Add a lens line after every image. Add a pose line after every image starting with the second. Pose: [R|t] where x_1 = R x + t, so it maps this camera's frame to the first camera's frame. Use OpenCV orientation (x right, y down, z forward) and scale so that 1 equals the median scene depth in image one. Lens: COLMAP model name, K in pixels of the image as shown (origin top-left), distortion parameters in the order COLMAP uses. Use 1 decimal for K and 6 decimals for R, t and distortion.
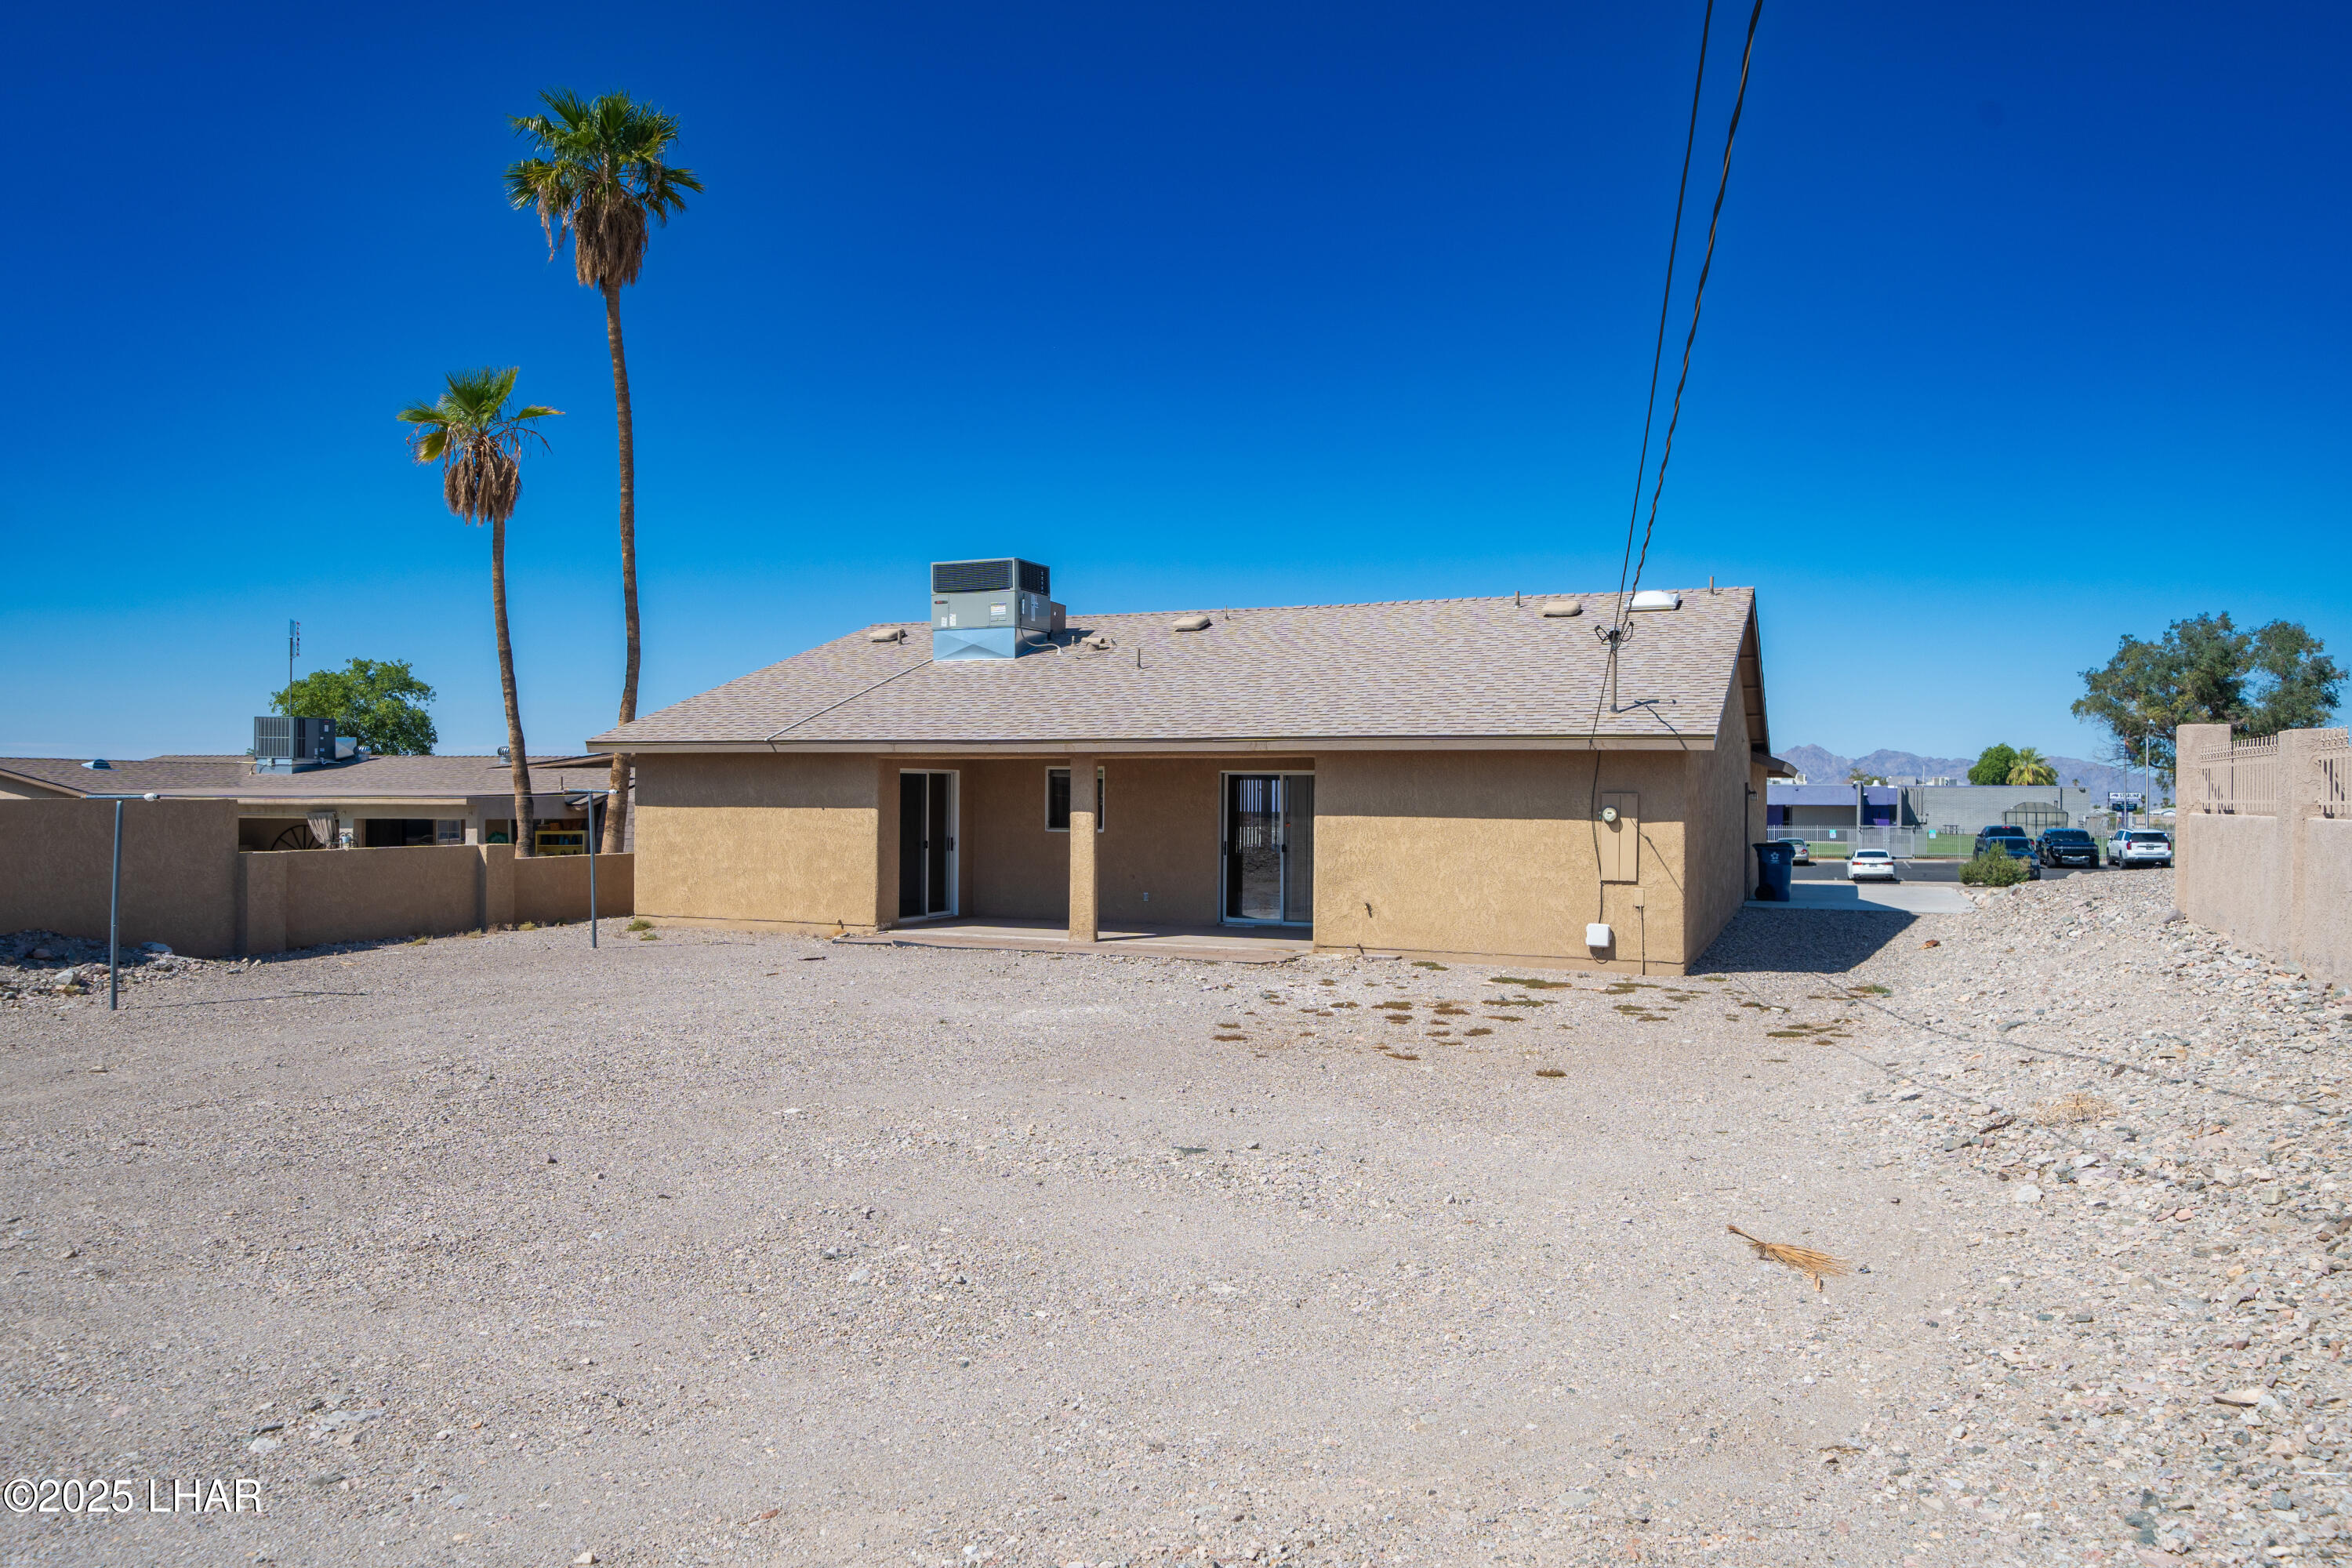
lens RADIAL K [[1615.2, 0, 1178.5], [0, 1615.2, 779.7], [0, 0, 1]] dist [0.000385, 0.002242]
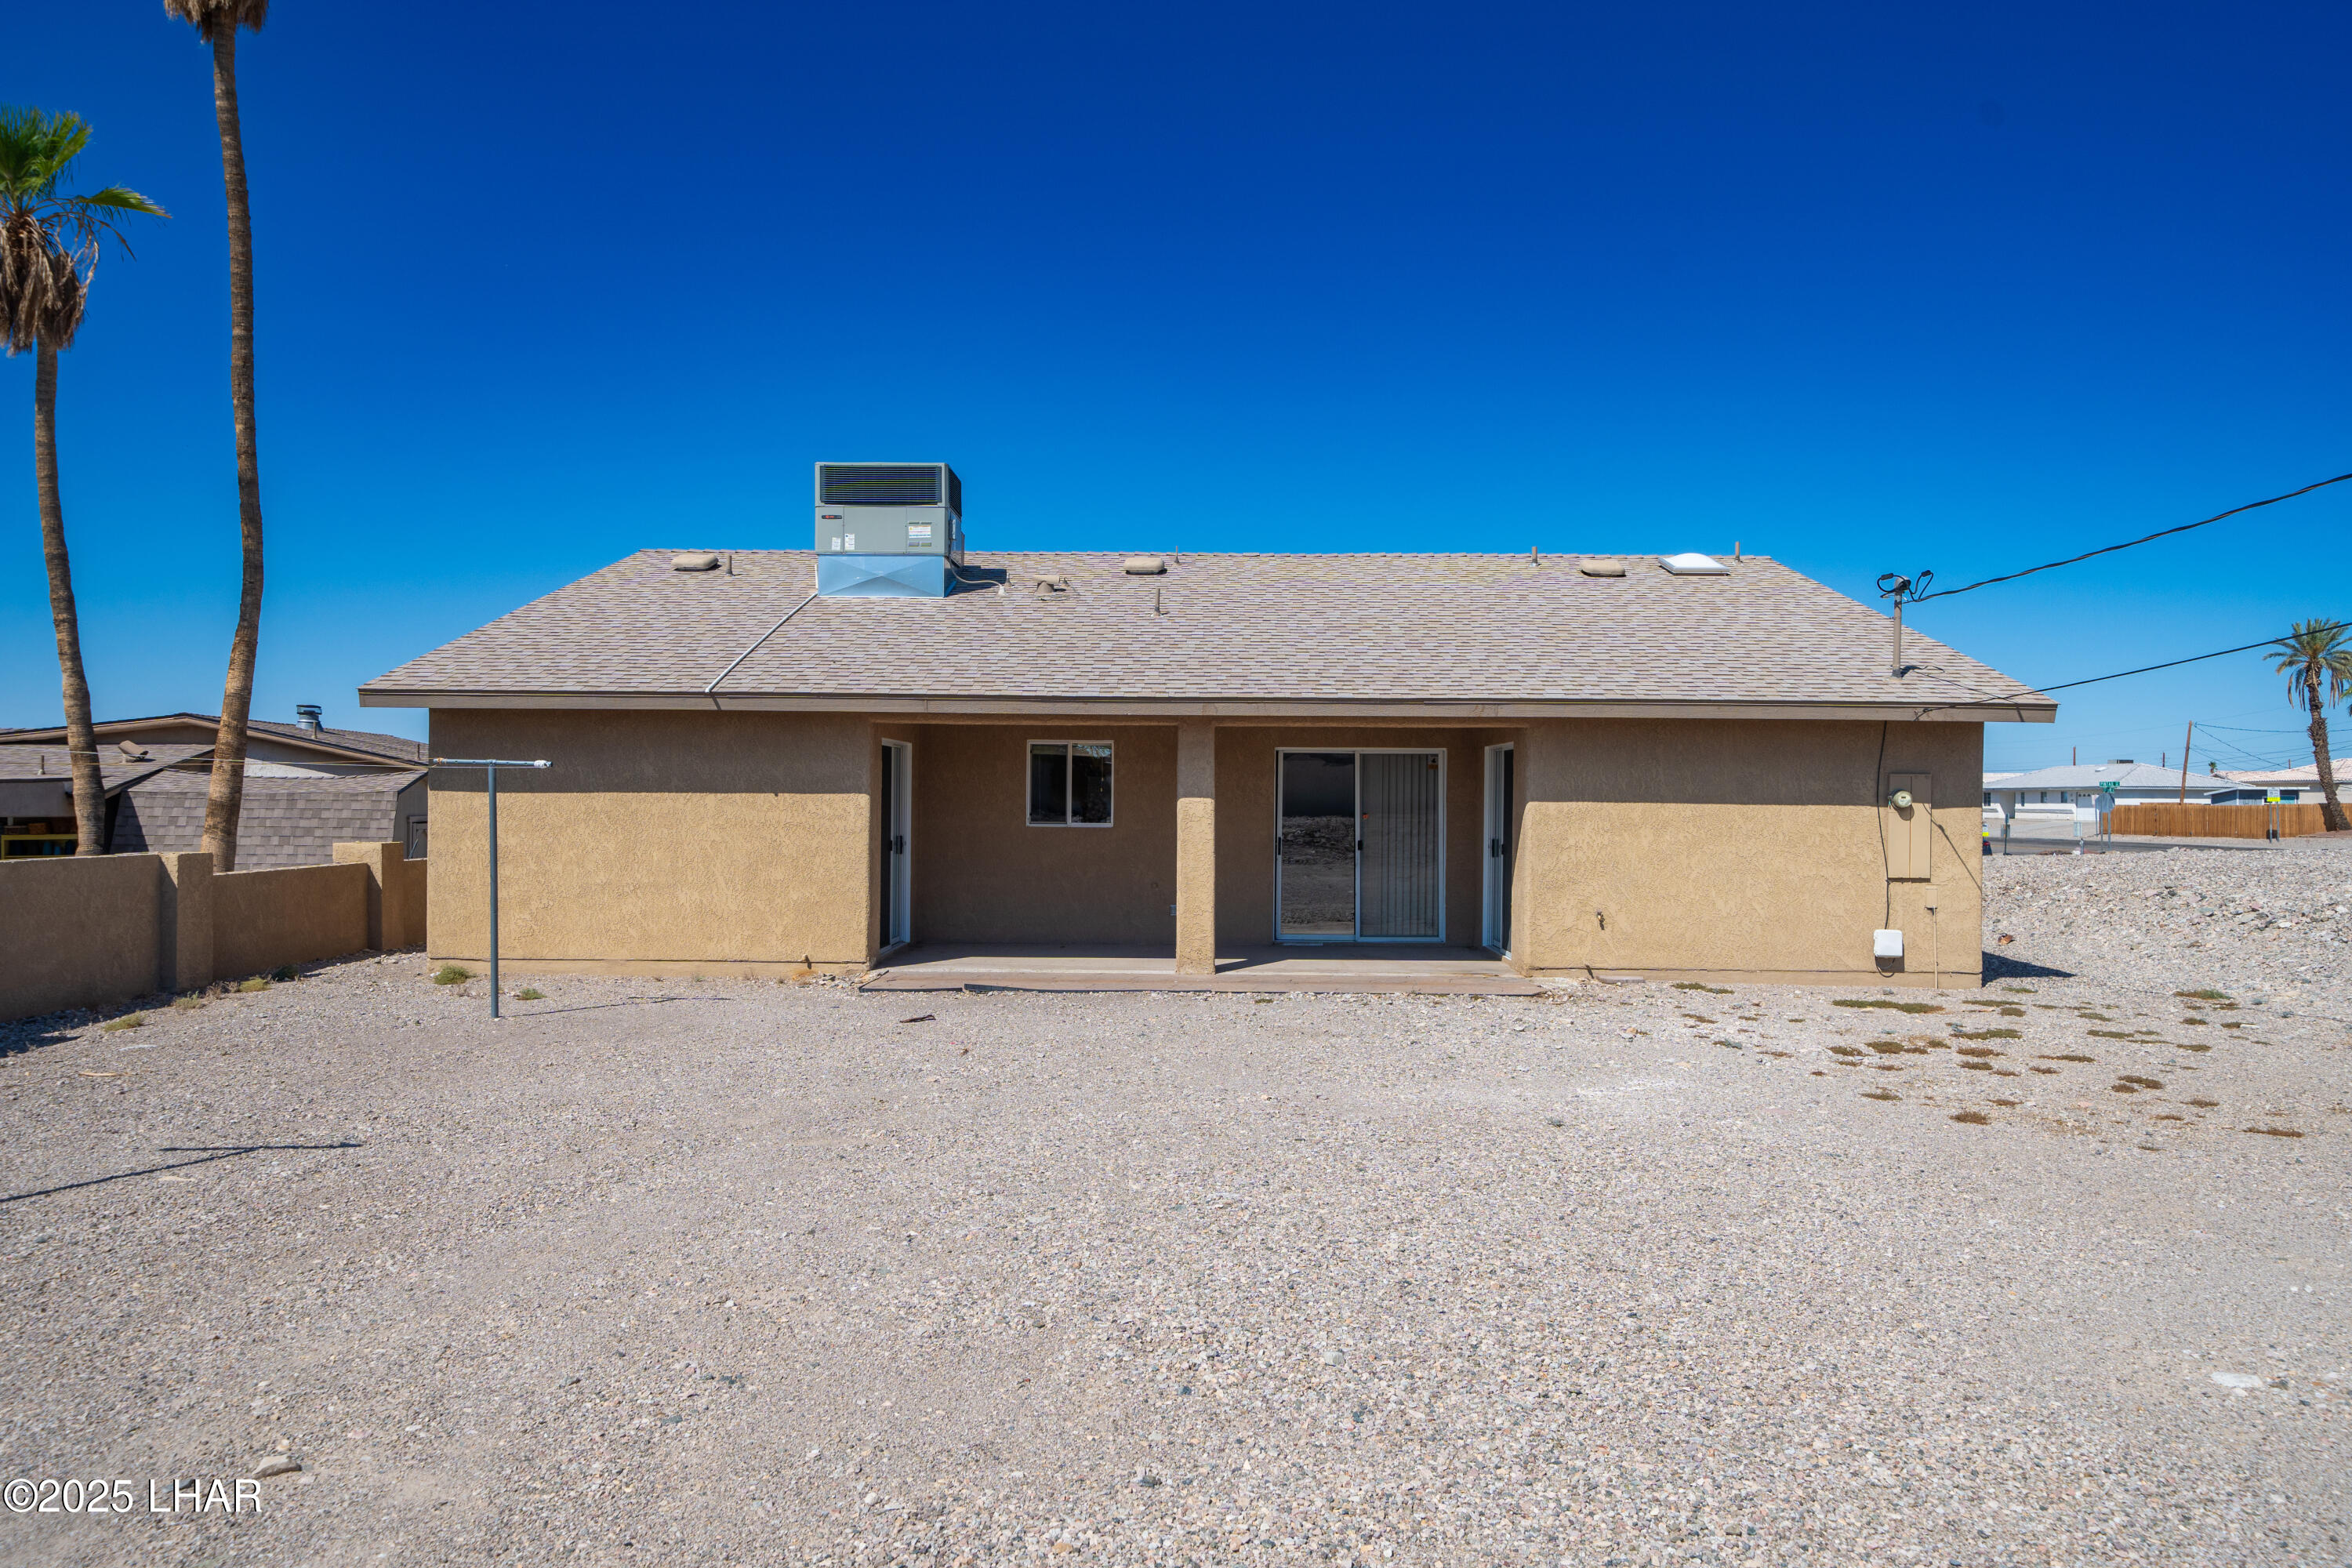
lens RADIAL K [[1589.2, 0, 1176.0], [0, 1589.2, 784.0], [0, 0, 1]] dist [0.003344, 0.000118]
pose [[0.922460, 0.004235, 0.386069, -0.321066], [-0.004860, 0.999988, 0.000643, 0.012109], [-0.386062, -0.002469, 0.922470, 0.308217]]
